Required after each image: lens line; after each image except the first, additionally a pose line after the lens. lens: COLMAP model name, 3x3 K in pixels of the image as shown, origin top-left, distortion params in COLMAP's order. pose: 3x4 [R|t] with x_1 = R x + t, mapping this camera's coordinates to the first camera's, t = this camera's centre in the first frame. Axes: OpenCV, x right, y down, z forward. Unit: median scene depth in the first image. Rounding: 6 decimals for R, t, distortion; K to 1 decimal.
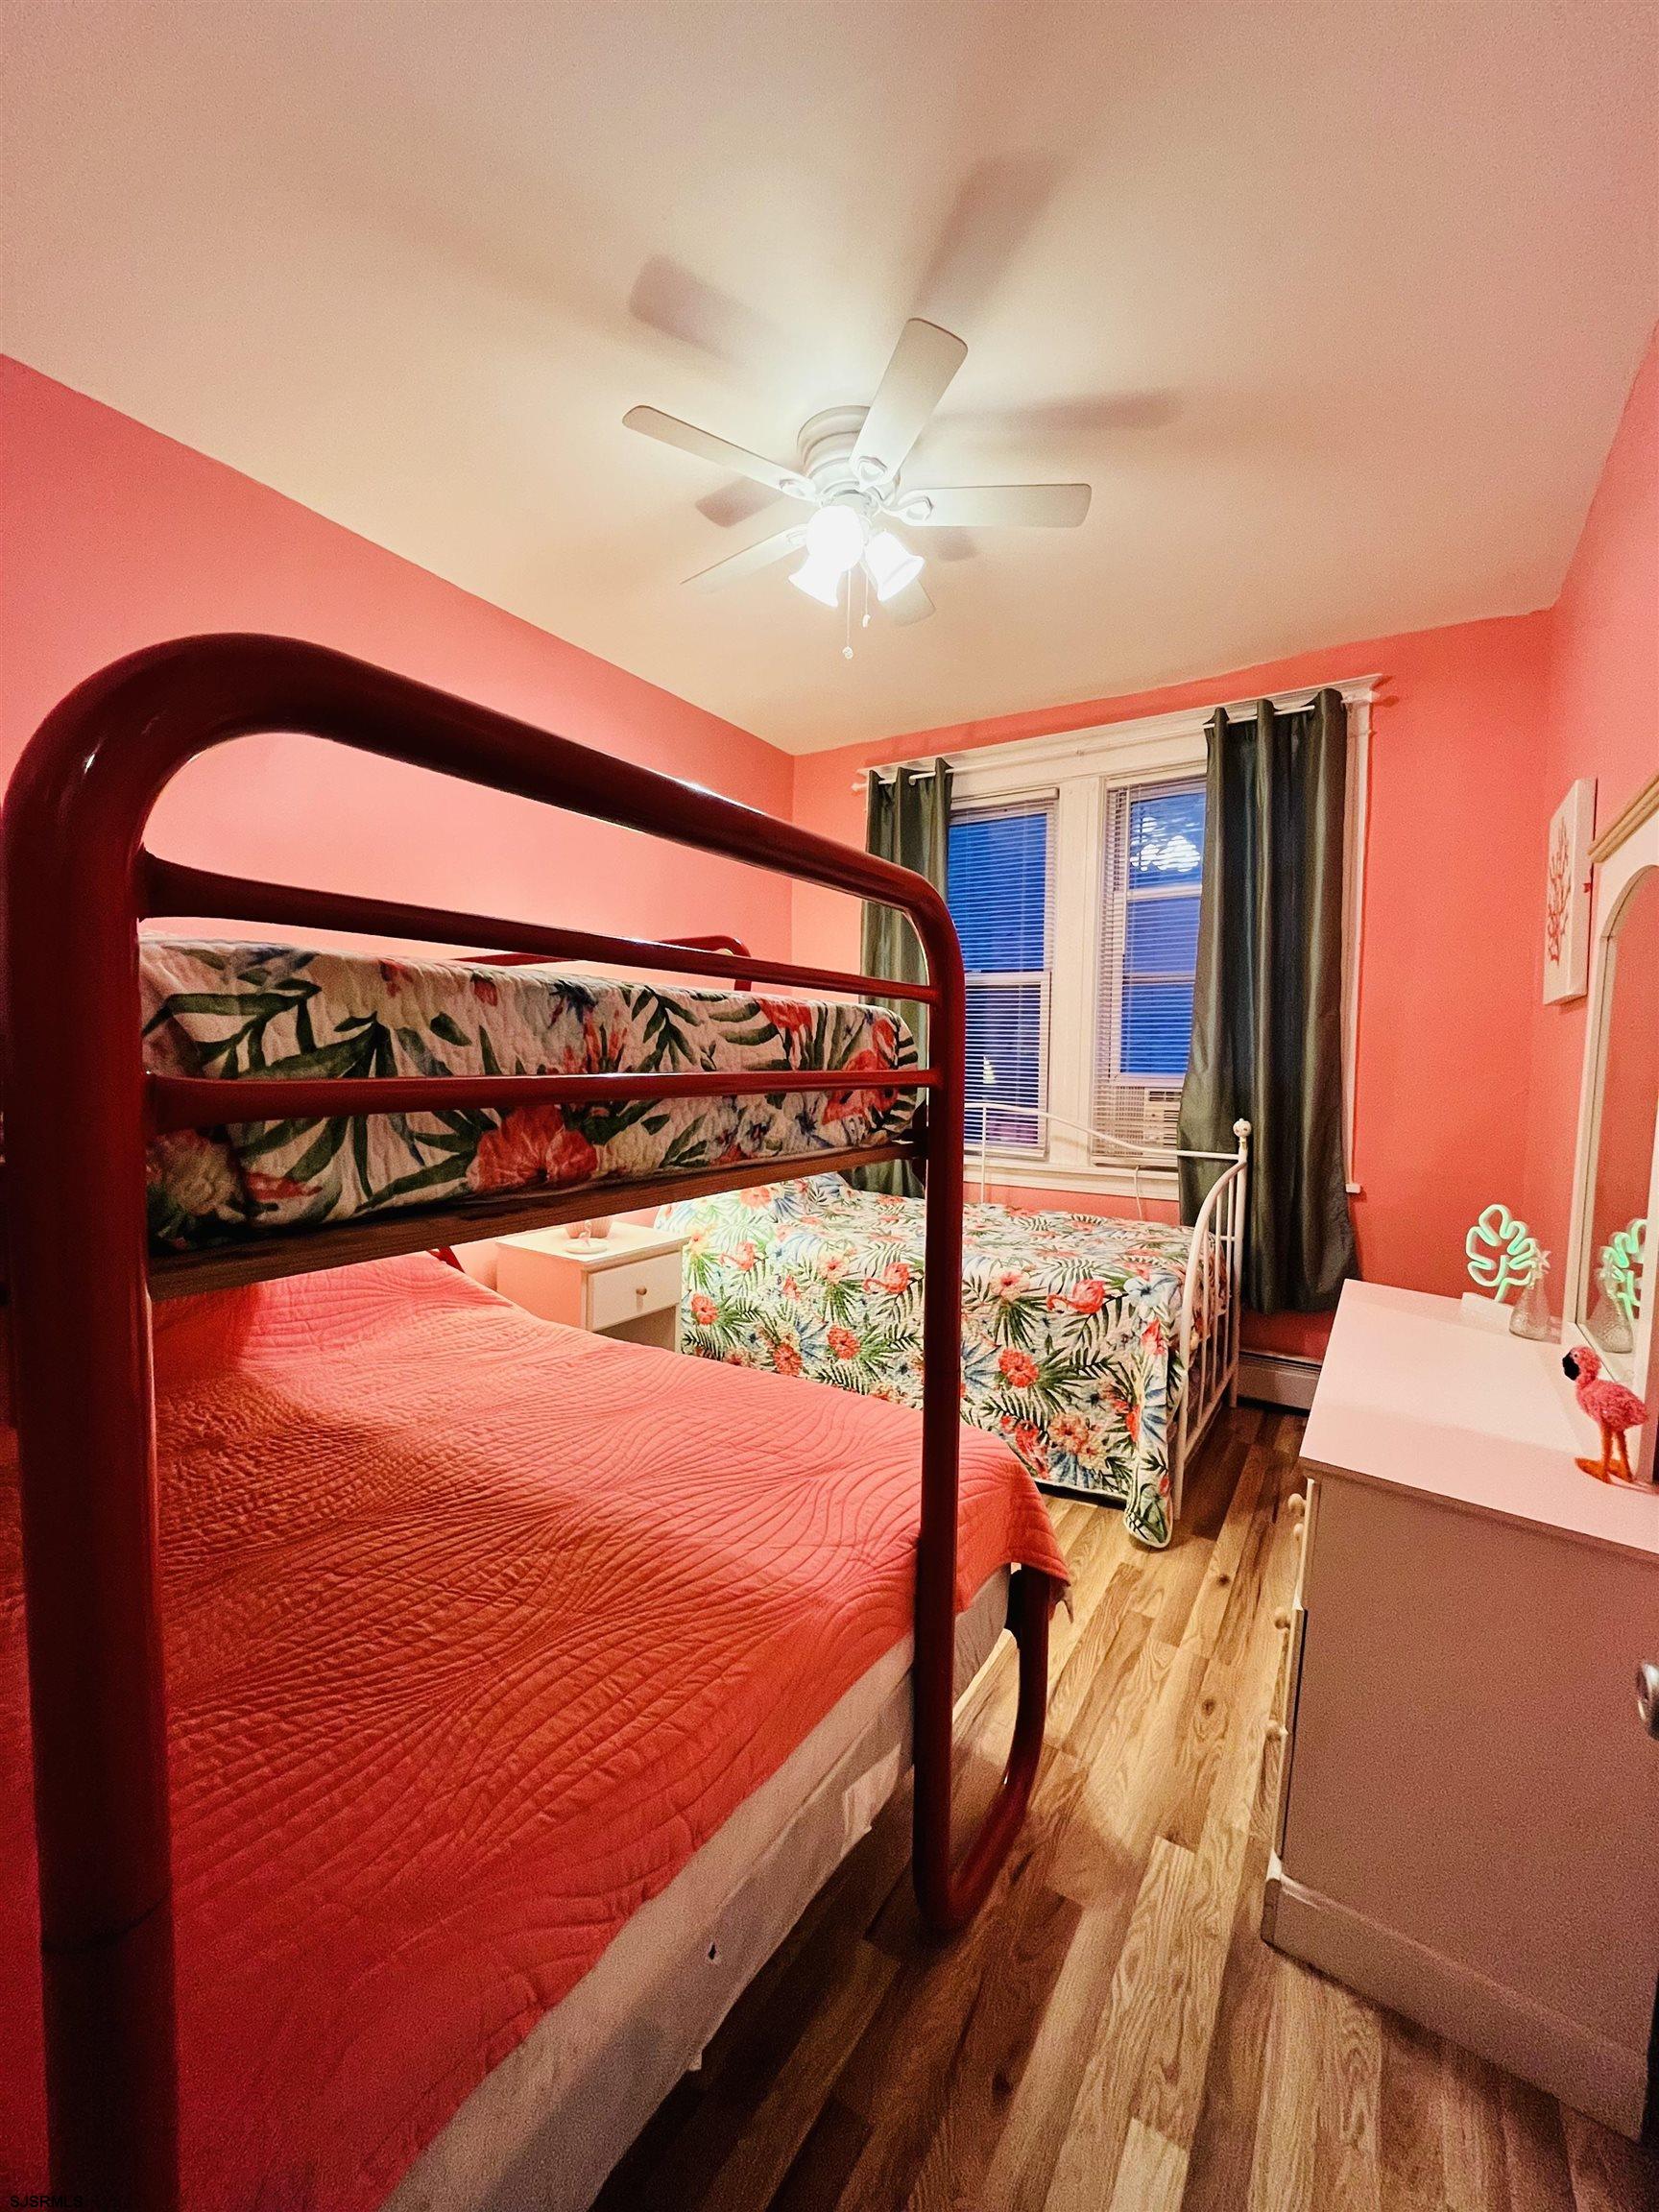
lens RADIAL K [[895.0, 0, 833.0], [0, 895.0, 1111.8], [0, 0, 1]] dist [-0.000536, 0.000306]
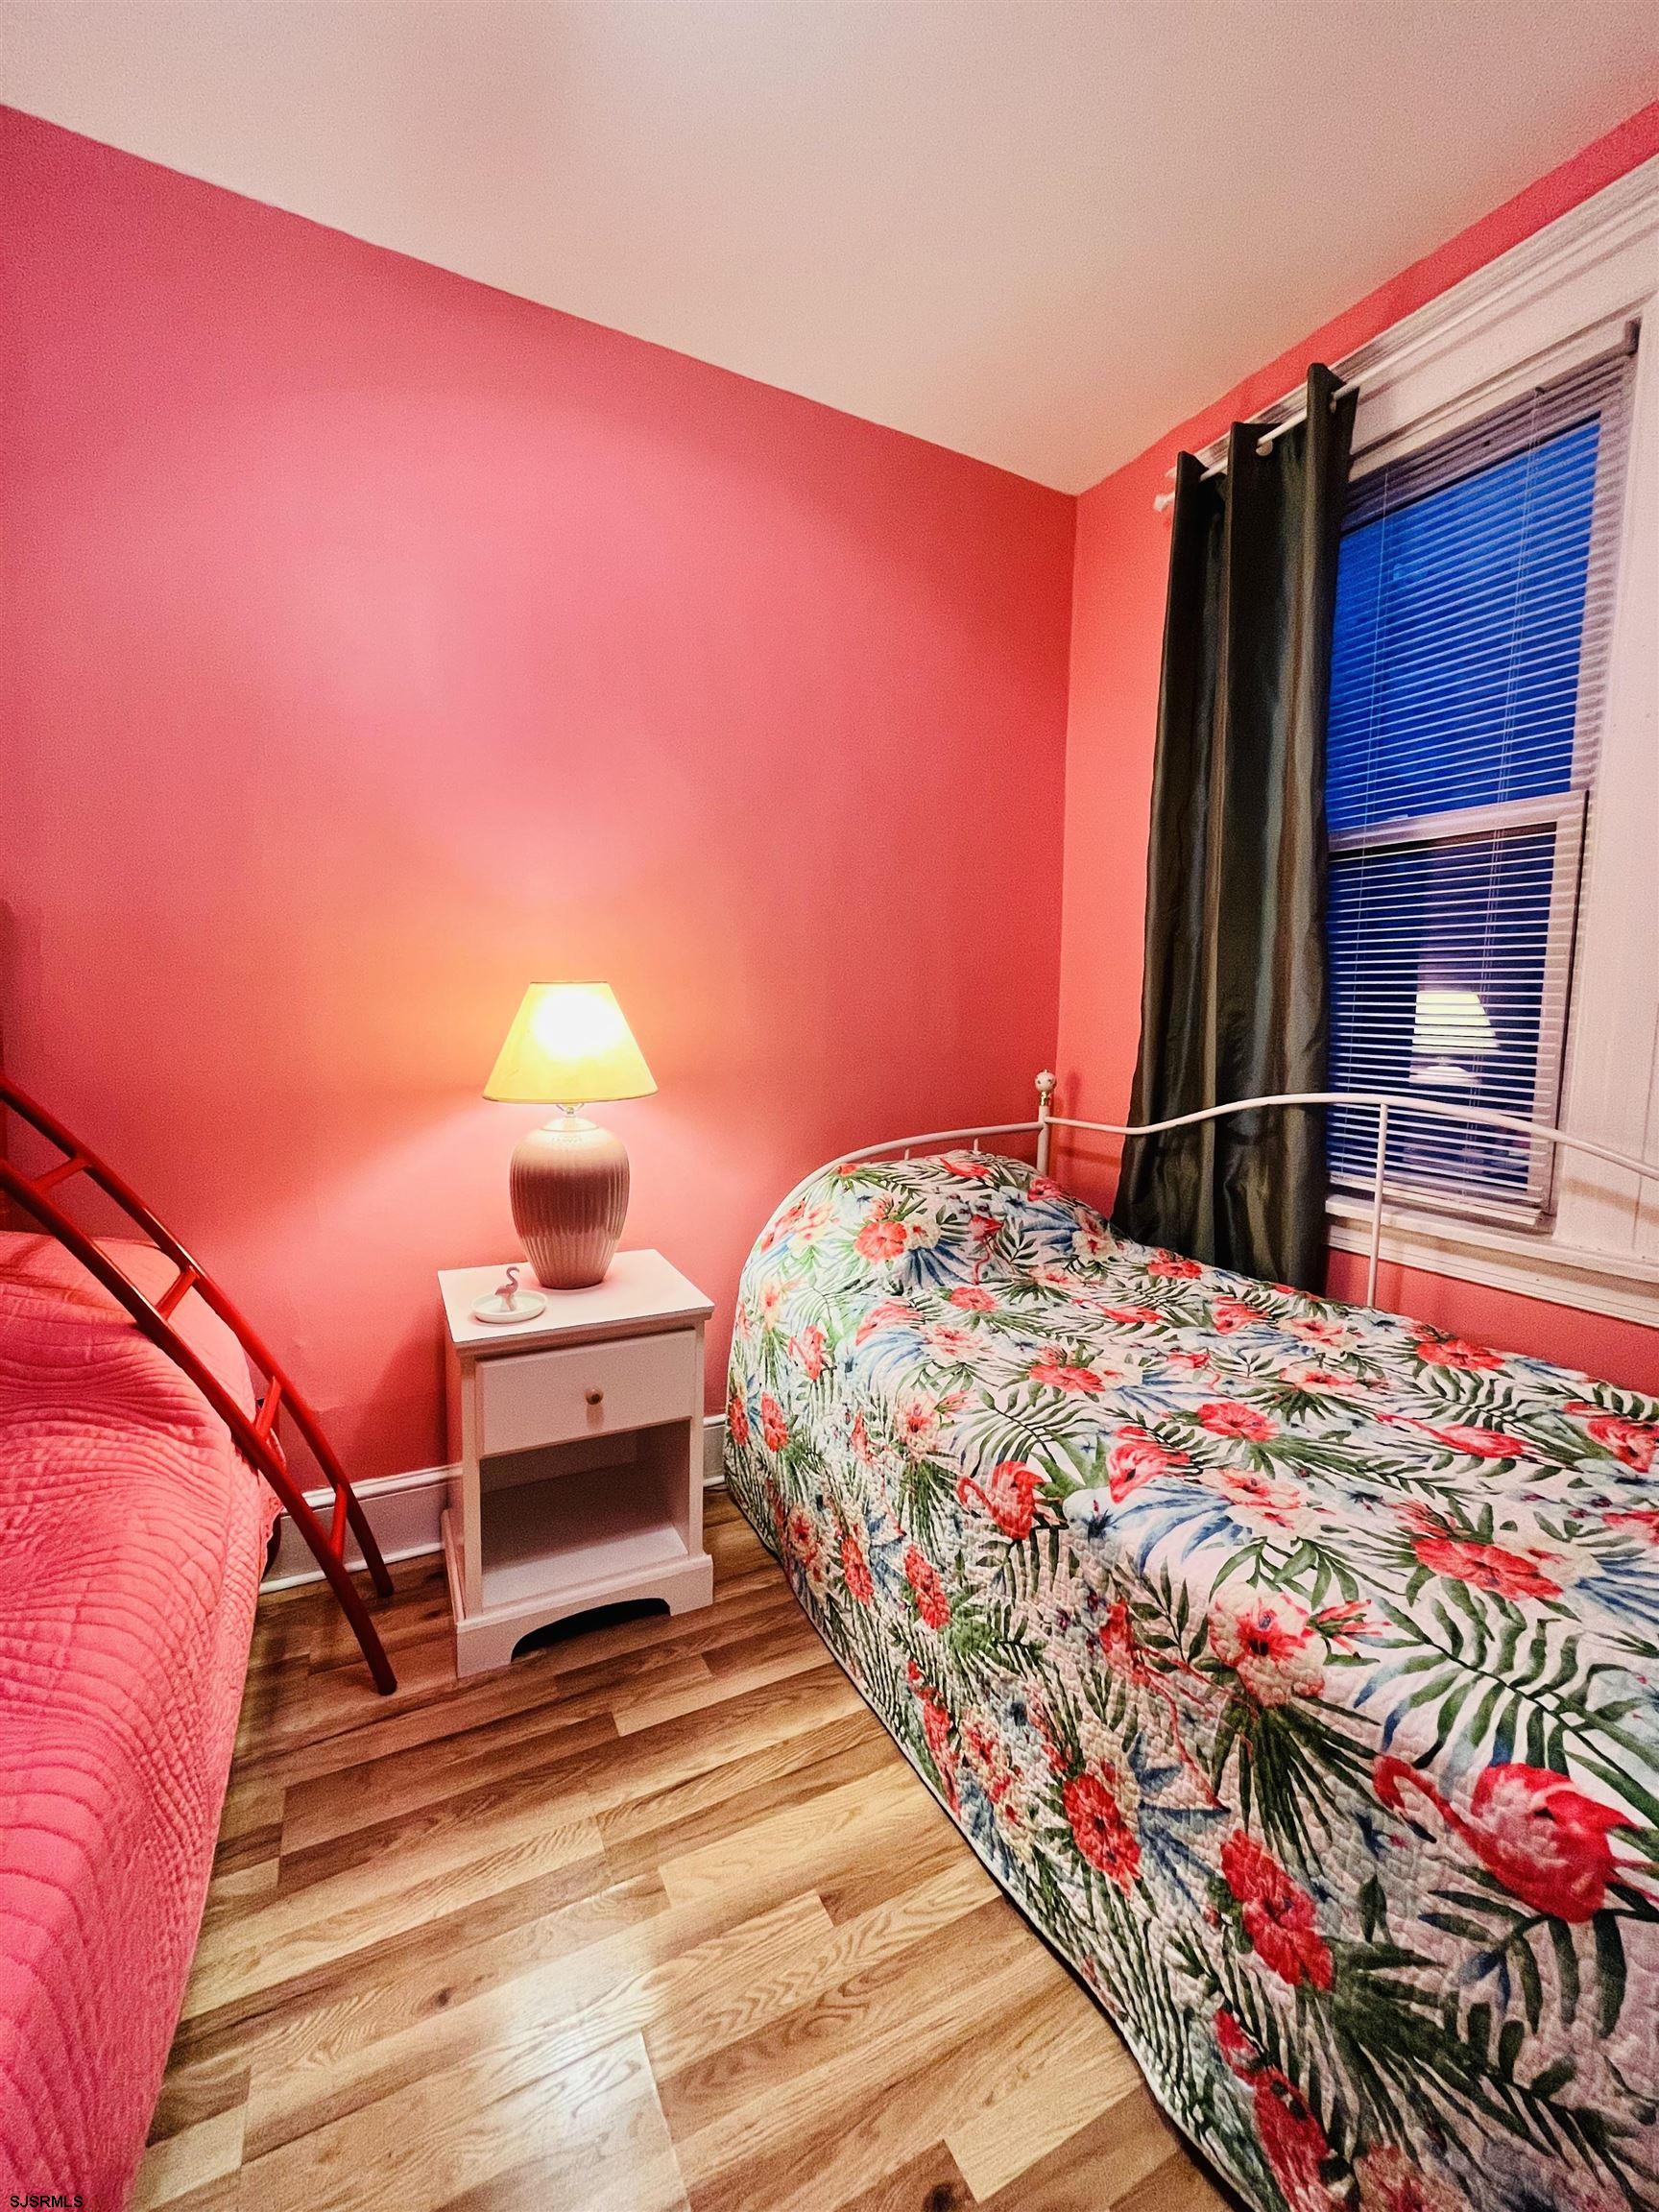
lens RADIAL K [[895.0, 0, 826.6], [0, 895.0, 1094.6], [0, 0, 1]] dist [-0.000536, 0.000306]
pose [[0.861503, 0.050784, -0.505207, 0.227558], [-0.037879, 0.998641, 0.035792, -0.023474], [0.506338, -0.011699, 0.862256, 0.665004]]
